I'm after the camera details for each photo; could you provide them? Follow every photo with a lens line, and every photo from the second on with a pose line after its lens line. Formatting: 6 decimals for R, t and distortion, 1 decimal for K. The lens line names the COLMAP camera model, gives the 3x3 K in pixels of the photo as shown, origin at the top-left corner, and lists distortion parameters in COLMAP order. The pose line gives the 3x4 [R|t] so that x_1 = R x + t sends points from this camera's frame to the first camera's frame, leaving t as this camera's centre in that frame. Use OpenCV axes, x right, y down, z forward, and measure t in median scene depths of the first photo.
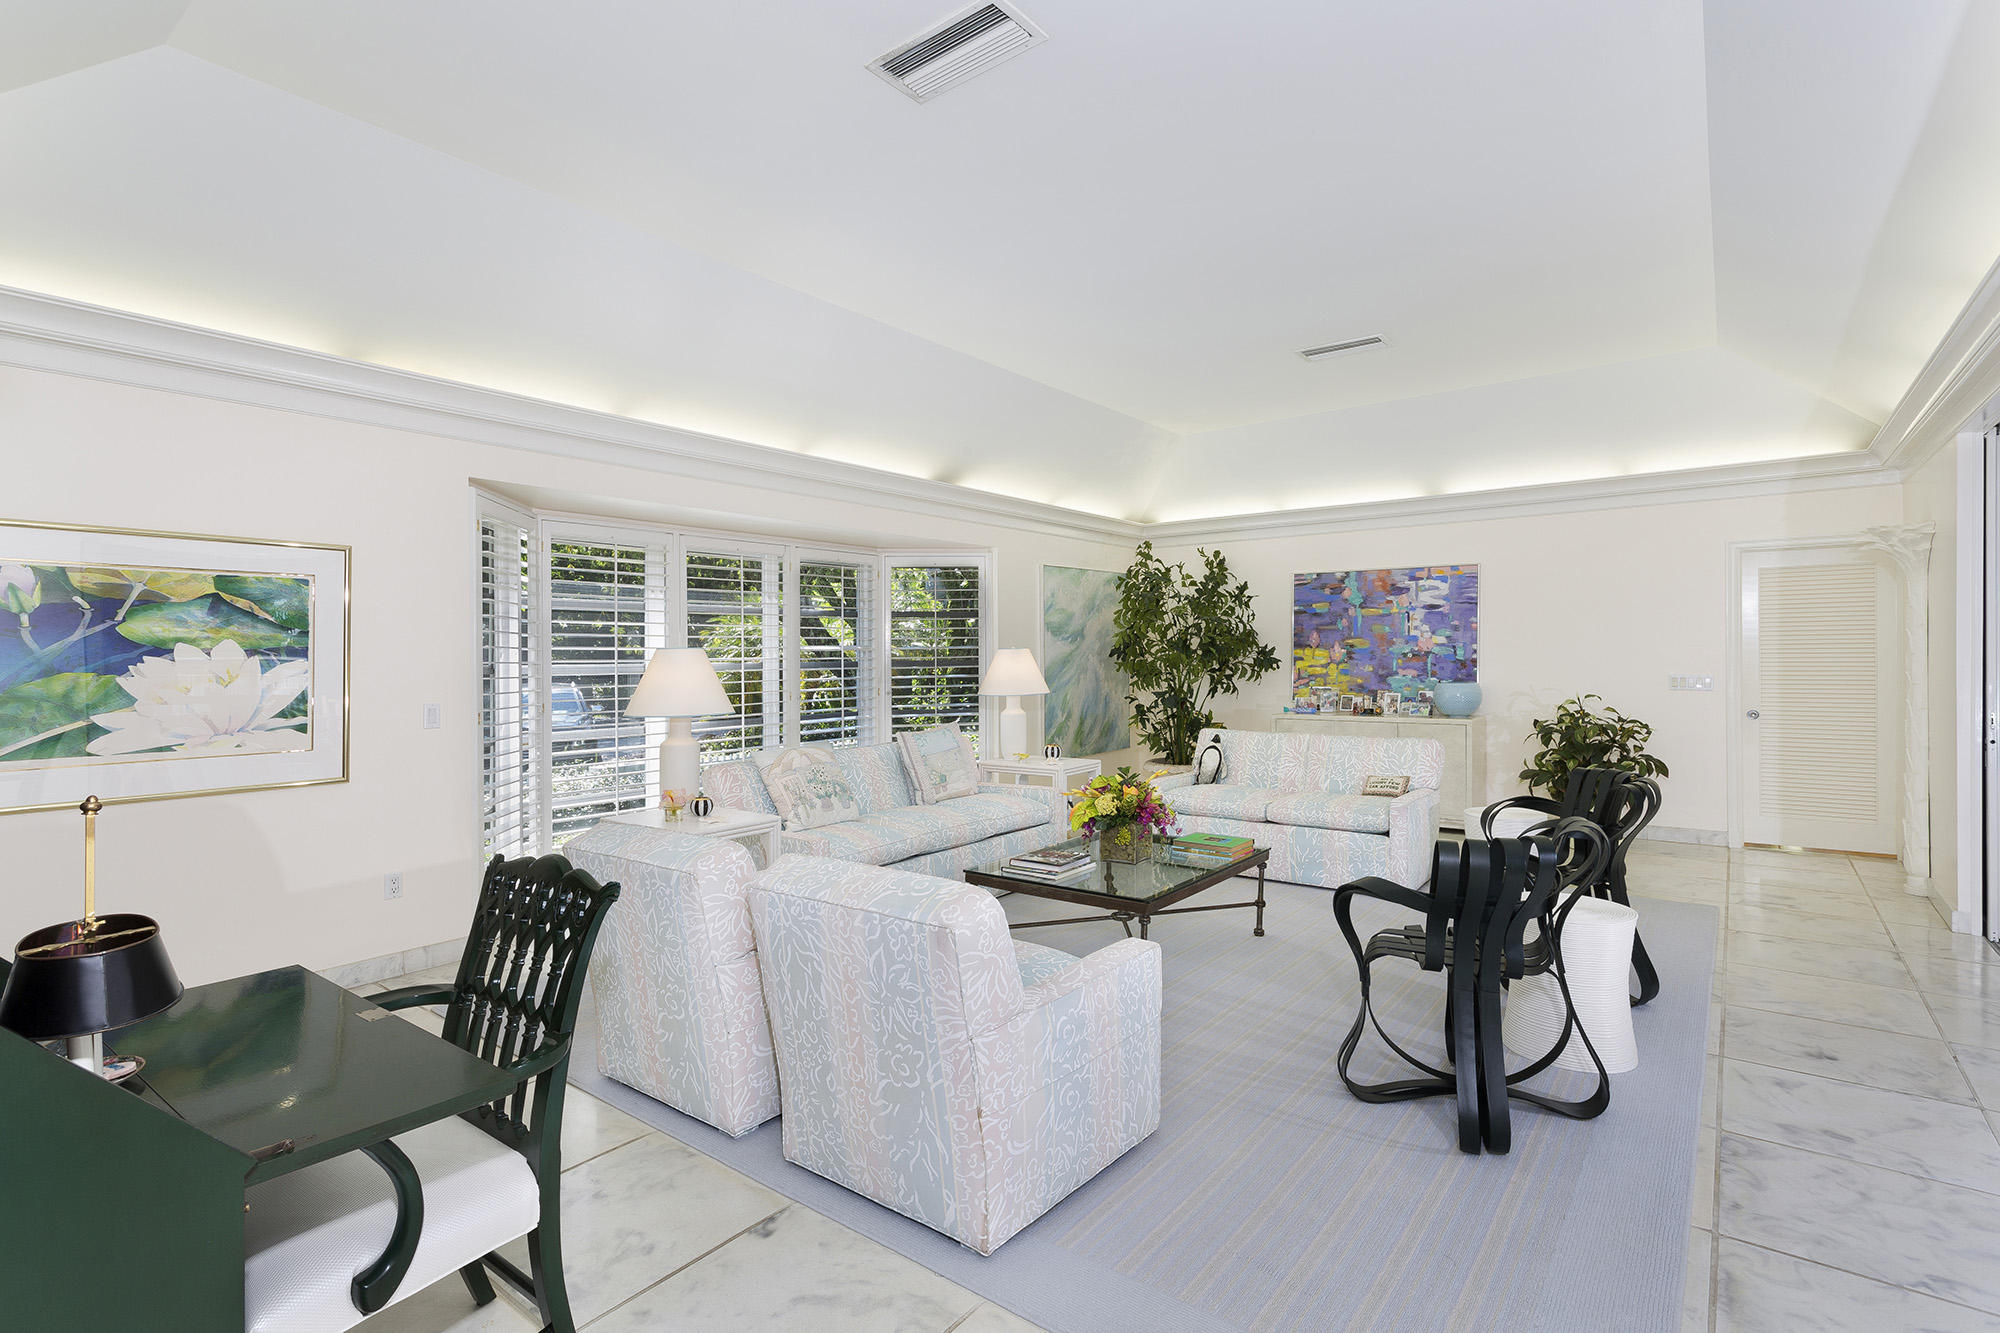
lens RADIAL K [[966.2, 0, 1002.1], [0, 966.2, 653.4], [0, 0, 1]] dist [0.007225, 0.000589]
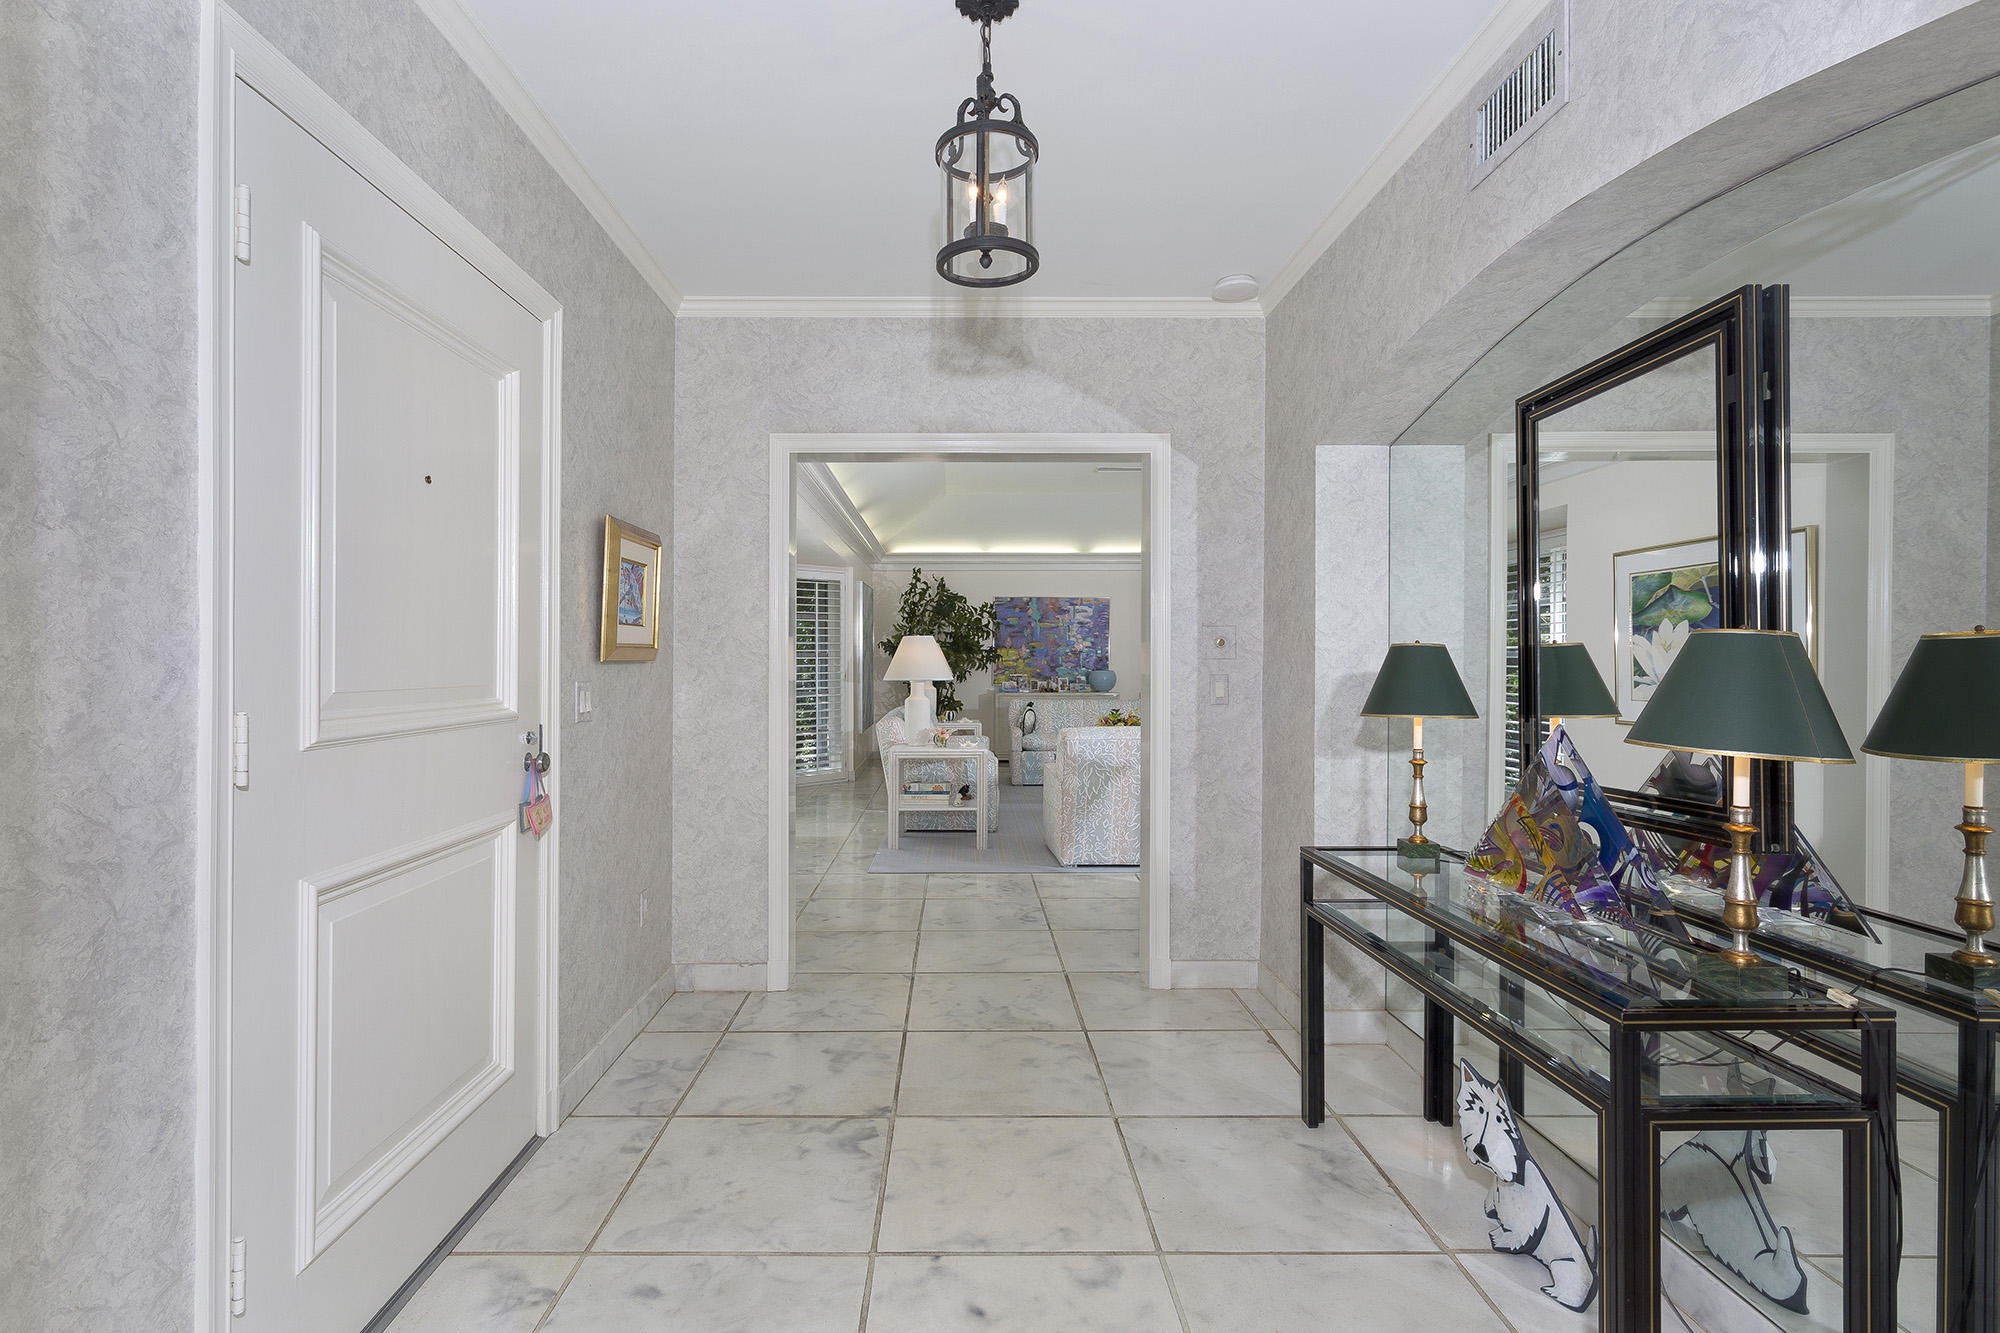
lens RADIAL K [[966.2, 0, 1002.1], [0, 966.2, 653.4], [0, 0, 1]] dist [0.007225, 0.000589]
pose [[0.770949, 0.009320, 0.636829, -0.656287], [-0.008152, 0.999955, -0.004766, 0.009685], [-0.636845, -0.001517, 0.770990, -0.131937]]
